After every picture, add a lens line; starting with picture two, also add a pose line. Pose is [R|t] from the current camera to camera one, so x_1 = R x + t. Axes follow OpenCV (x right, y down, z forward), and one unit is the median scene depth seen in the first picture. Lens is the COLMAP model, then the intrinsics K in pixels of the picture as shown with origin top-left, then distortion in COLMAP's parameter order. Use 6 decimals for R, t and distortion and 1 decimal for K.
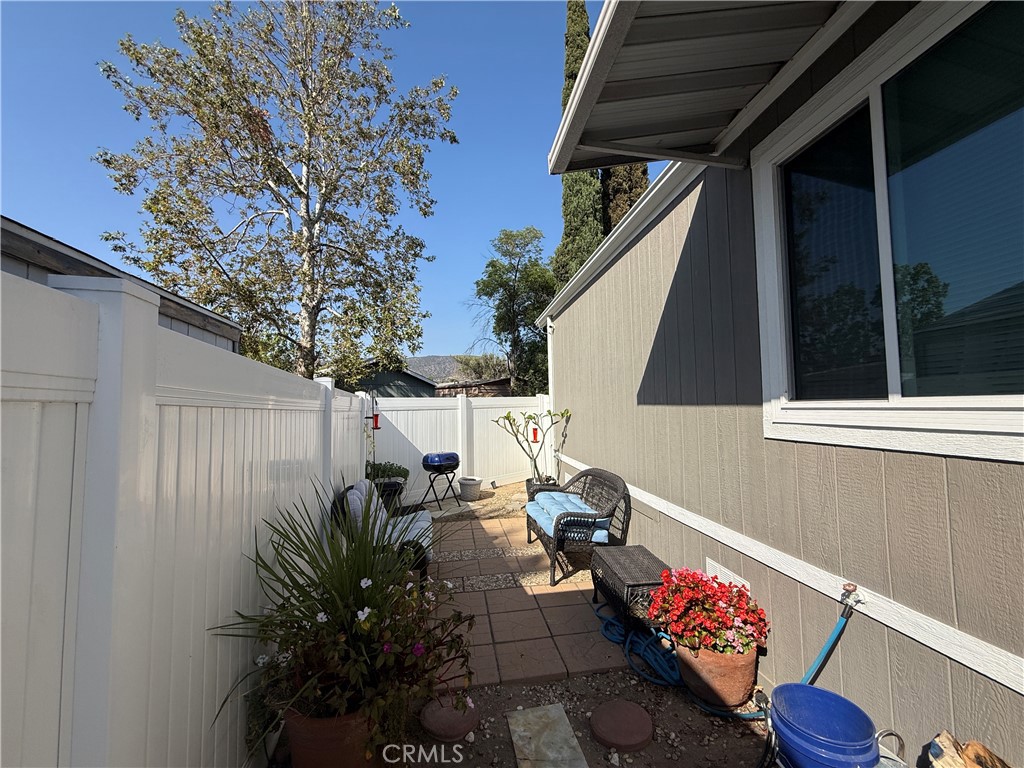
lens RADIAL K [[412.7, 0, 512.0], [0, 412.7, 383.2], [0, 0, 1]] dist [-0.006319, 0.002172]
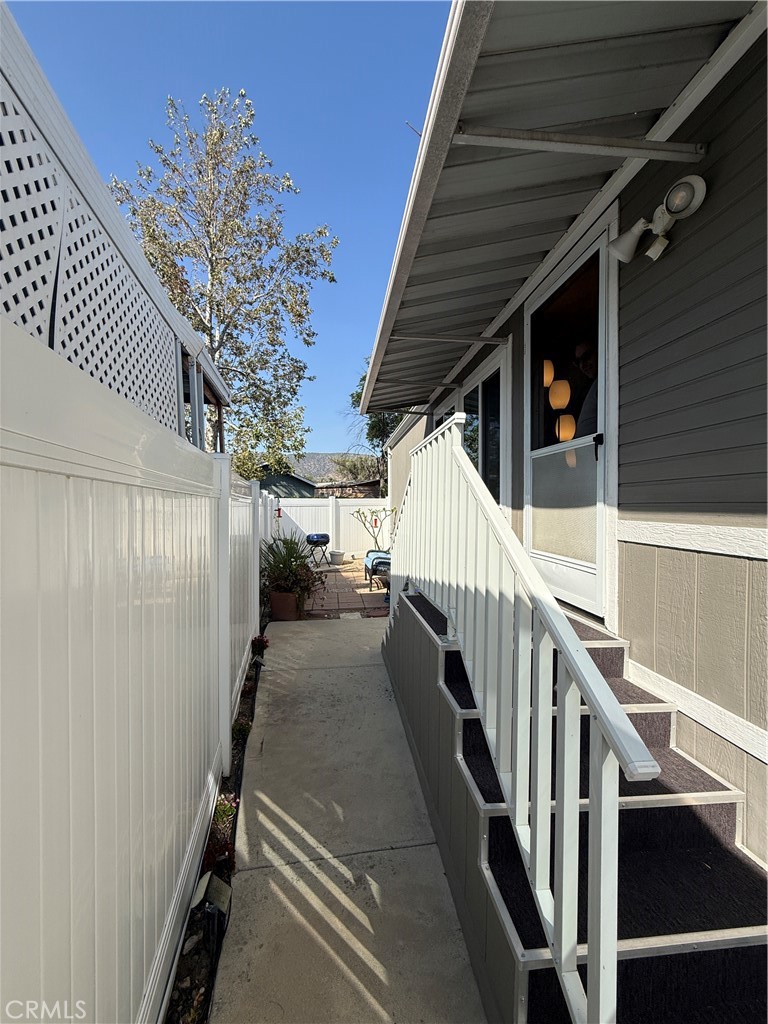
lens RADIAL K [[412.7, 0, 383.2], [0, 412.7, 498.6], [0, 0, 1]] dist [-0.006319, 0.002172]
pose [[0.999676, 0.017908, -0.018074, 0.066894], [-0.017162, 0.999028, 0.040599, -0.021614], [0.018784, -0.040276, 0.999012, -0.367171]]
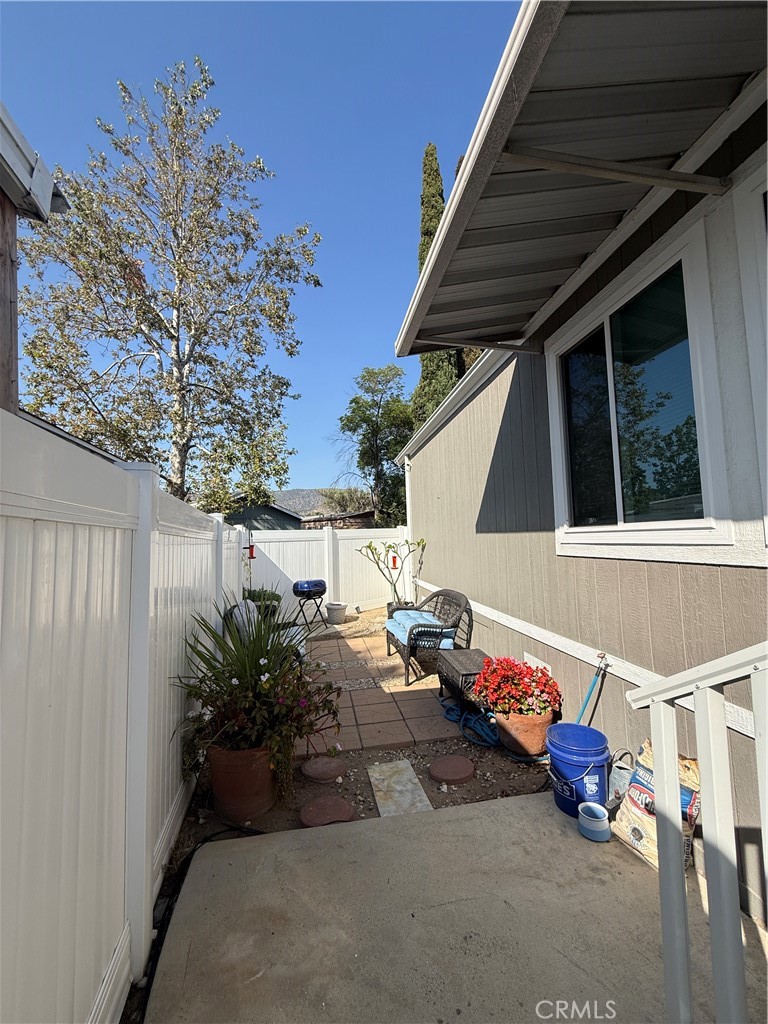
lens RADIAL K [[412.7, 0, 383.9], [0, 412.7, 505.2], [0, 0, 1]] dist [-0.006319, 0.002172]
pose [[0.999796, -0.009956, 0.017553, 0.005823], [0.010398, 0.999626, -0.025290, -0.000412], [-0.017295, 0.025468, 0.999526, -0.070761]]
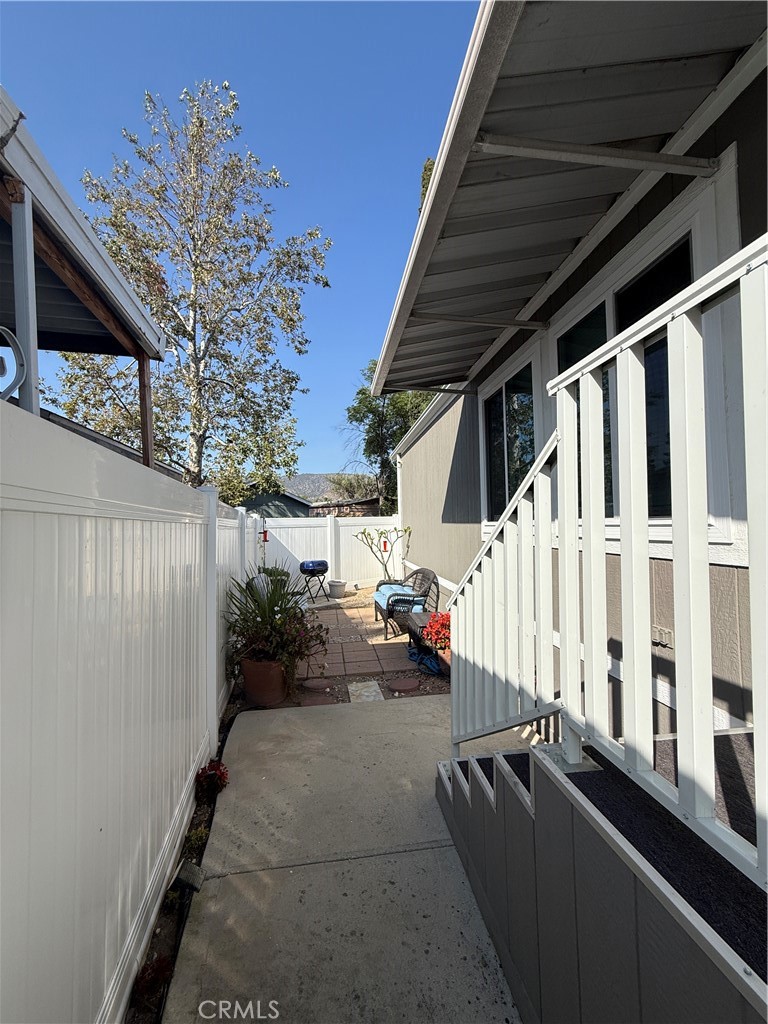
lens RADIAL K [[412.7, 0, 385.8], [0, 412.7, 498.1], [0, 0, 1]] dist [-0.006319, 0.002172]
pose [[0.999996, -0.002810, -0.000607, 0.035409], [0.002806, 0.999970, -0.007279, -0.010701], [0.000627, 0.007277, 0.999973, -0.191577]]
